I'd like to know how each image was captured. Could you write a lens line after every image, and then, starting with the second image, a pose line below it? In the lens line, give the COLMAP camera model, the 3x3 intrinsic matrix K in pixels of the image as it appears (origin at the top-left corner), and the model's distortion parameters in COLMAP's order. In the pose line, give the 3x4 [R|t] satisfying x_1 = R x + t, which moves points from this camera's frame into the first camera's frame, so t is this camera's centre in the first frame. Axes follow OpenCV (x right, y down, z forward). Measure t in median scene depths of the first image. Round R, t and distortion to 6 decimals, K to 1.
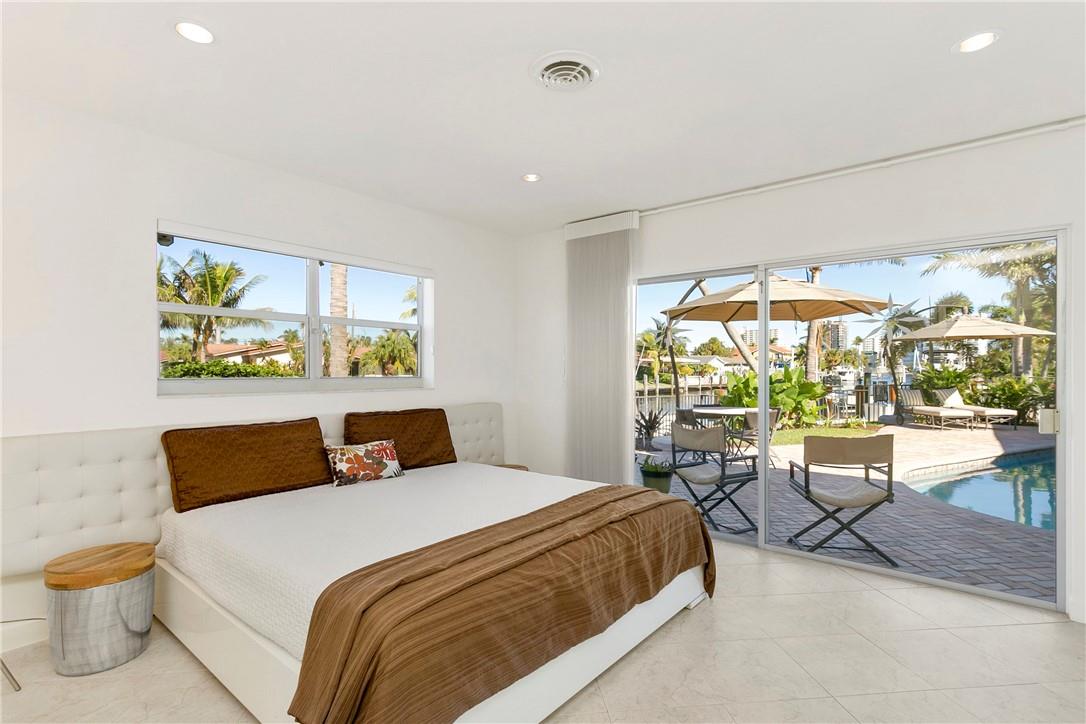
lens RADIAL K [[526.1, 0, 548.3], [0, 526.1, 372.8], [0, 0, 1]] dist [-0.000629, -0.000317]
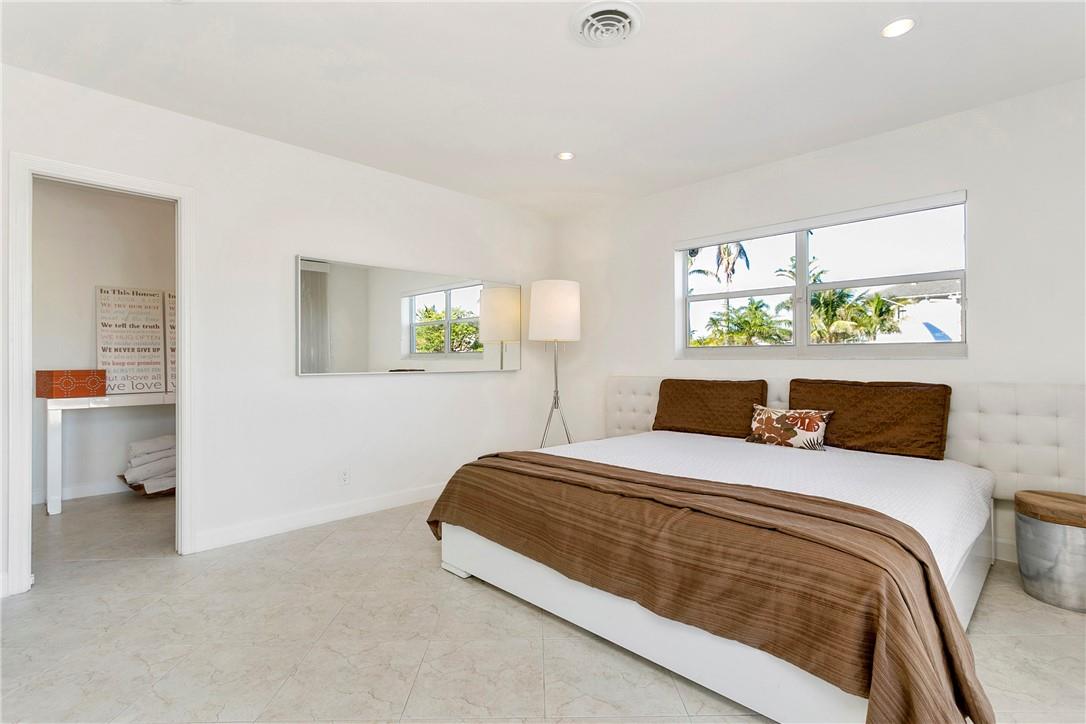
lens RADIAL K [[533.6, 0, 545.2], [0, 533.6, 360.9], [0, 0, 1]] dist [-0.069423, 0.035515]
pose [[-0.109626, -0.001122, -0.993972, 0.782982], [-0.002544, 0.999996, -0.000848, 0.051680], [0.993970, 0.002436, -0.109629, 0.741043]]
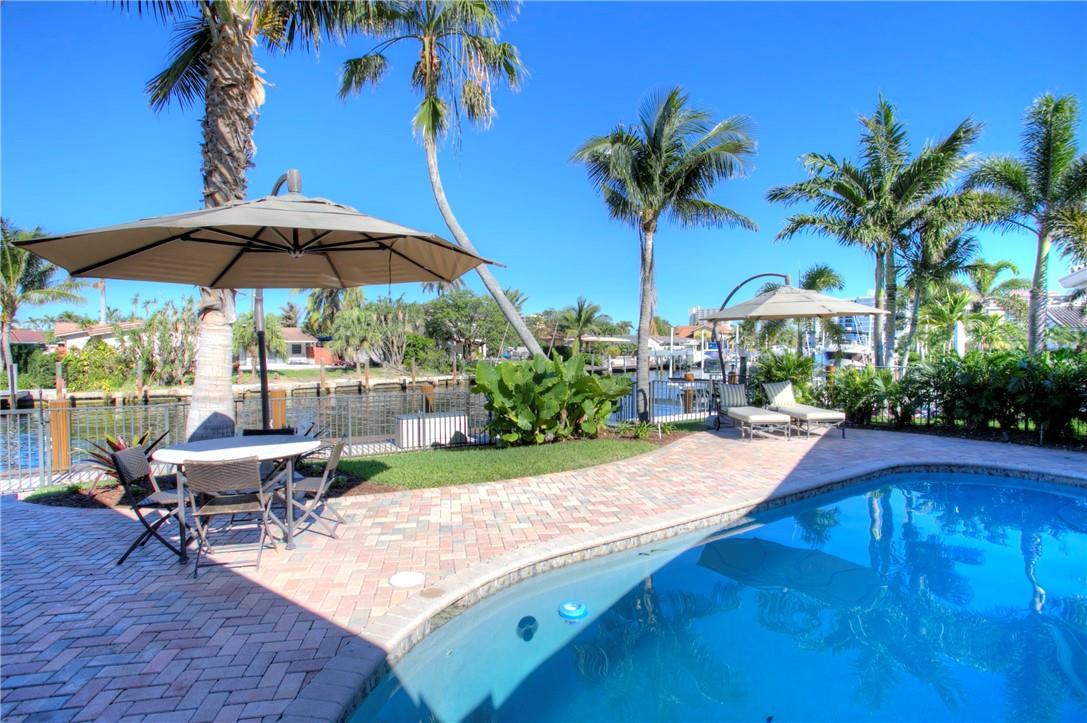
lens RADIAL K [[534.1, 0, 545.7], [0, 534.1, 360.4], [0, 0, 1]] dist [-0.069423, 0.035515]
pose [[0.996658, -0.003548, 0.081611, 0.143016], [0.002273, 0.999874, 0.015714, -0.006223], [-0.081656, -0.015476, 0.996540, 0.102028]]
